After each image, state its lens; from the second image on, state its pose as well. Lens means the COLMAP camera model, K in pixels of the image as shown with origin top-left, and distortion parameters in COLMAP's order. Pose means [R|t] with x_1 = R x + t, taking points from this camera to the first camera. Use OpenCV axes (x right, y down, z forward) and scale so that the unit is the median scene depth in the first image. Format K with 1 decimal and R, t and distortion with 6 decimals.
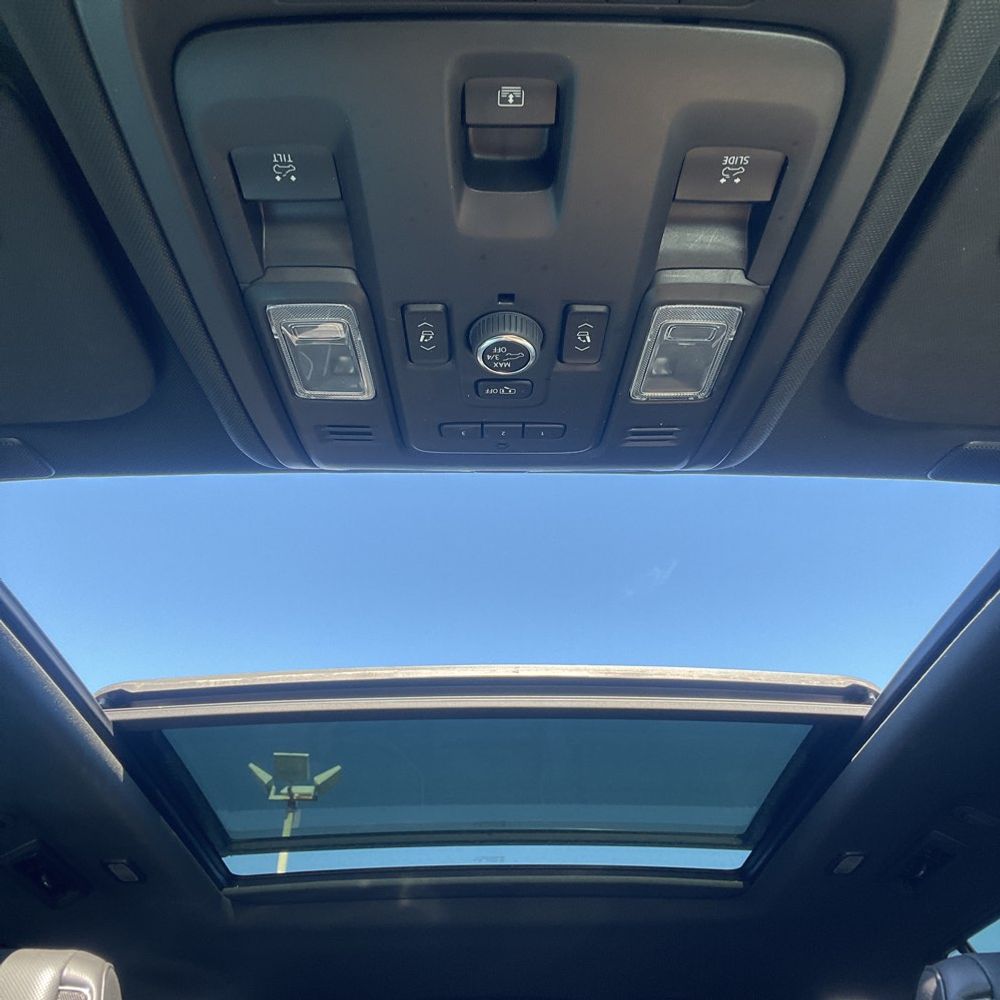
lens RADIAL K [[806.3, 0, 500.0], [0, 806.3, 500.0], [0, 0, 1]] dist [0.068862, -0.065351]
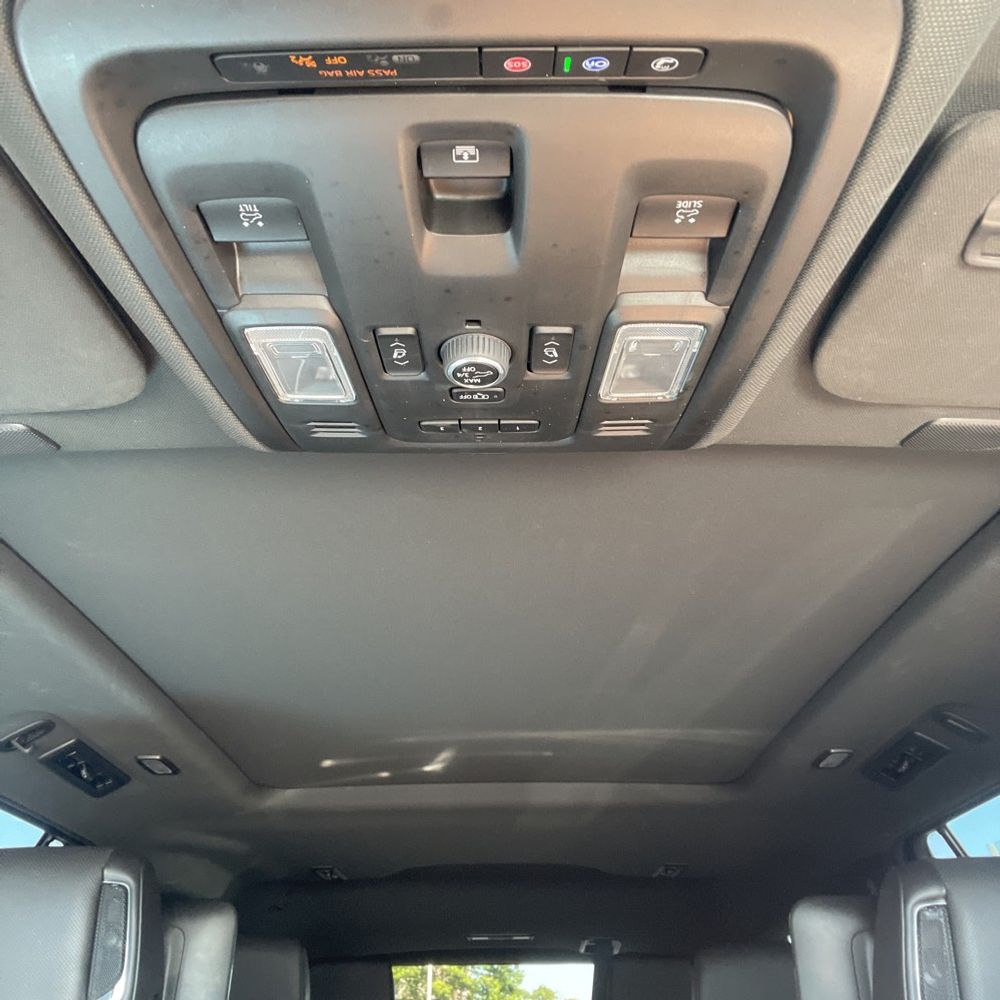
lens RADIAL K [[806.3, 0, 500.0], [0, 806.3, 500.0], [0, 0, 1]] dist [0.068862, -0.065351]
pose [[0.999811, -0.001256, -0.019418, 0.060866], [0.003887, 0.990699, 0.136014, -0.162389], [0.019067, -0.136063, 0.990517, -0.057602]]
